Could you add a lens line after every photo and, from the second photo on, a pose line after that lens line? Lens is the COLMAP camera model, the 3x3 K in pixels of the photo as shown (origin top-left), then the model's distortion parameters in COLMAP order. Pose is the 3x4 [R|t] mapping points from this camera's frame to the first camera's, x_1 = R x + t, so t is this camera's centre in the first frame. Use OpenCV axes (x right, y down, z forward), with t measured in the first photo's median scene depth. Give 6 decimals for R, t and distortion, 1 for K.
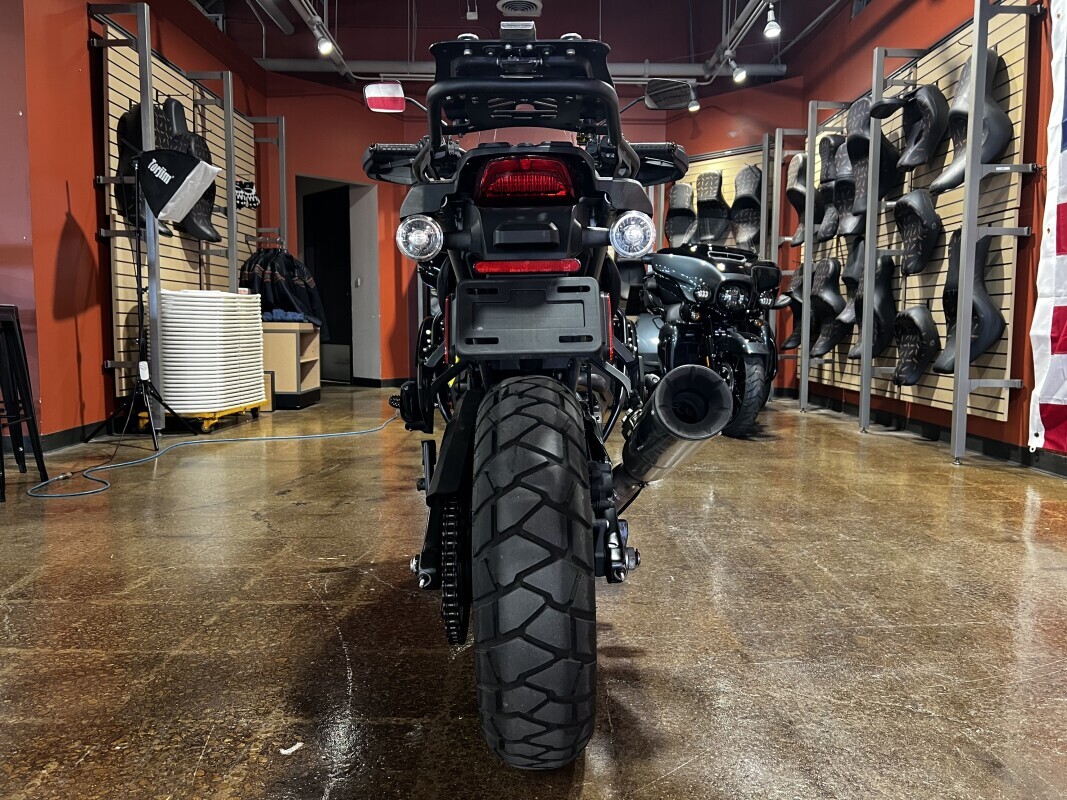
lens RADIAL K [[805.7, 0, 537.8], [0, 805.7, 387.8], [0, 0, 1]] dist [0.037378, -0.043975]
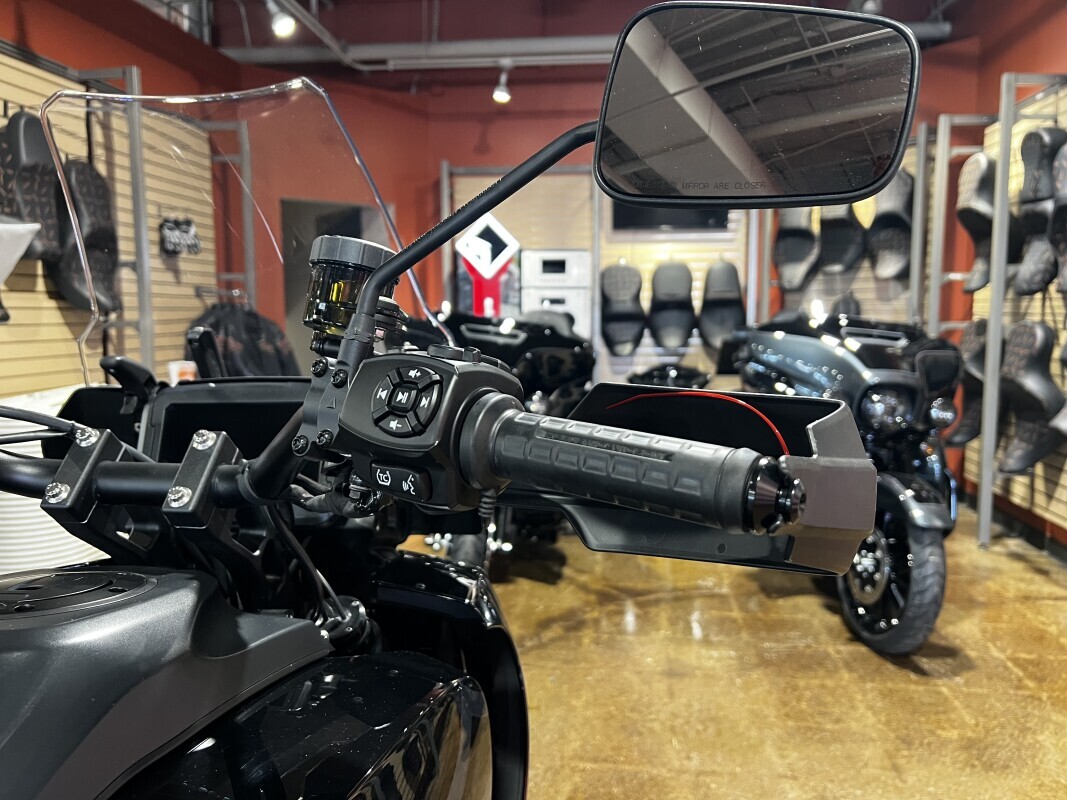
lens RADIAL K [[805.7, 0, 543.3], [0, 805.7, 401.4], [0, 0, 1]] dist [0.037378, -0.043975]
pose [[0.992855, 0.007456, -0.119095, 0.060640], [-0.003151, 0.999336, 0.036299, -0.142644], [0.119287, -0.035665, 0.992219, 0.375709]]
